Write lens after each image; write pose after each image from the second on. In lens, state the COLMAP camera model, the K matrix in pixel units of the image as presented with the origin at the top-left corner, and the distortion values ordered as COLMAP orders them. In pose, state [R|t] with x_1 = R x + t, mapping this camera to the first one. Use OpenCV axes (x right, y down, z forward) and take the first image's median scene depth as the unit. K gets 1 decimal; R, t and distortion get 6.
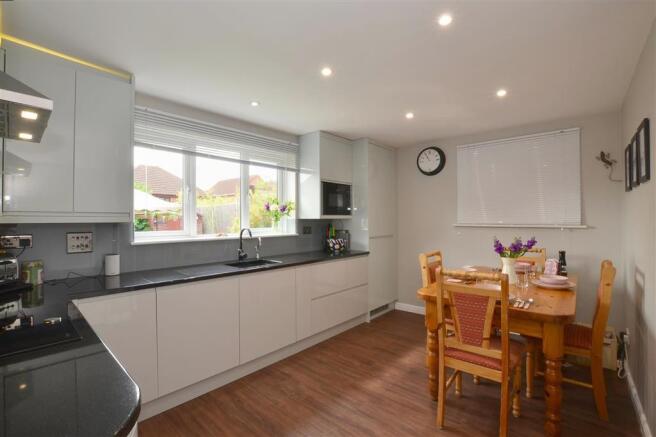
lens RADIAL K [[298.5, 0, 328.0], [0, 298.5, 218.5], [0, 0, 1]] dist [0.030669, -0.000033]
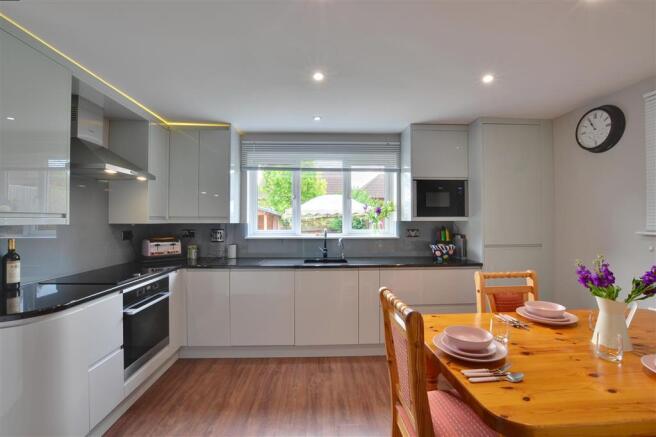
lens RADIAL K [[285.7, 0, 328.0], [0, 285.7, 218.5], [0, 0, 1]] dist [-0.001451, -0.000184]
pose [[0.712007, -0.000733, -0.702172, 0.383308], [-0.001224, 0.999997, -0.002286, -0.004108], [0.702171, 0.002487, 0.712004, 0.194227]]
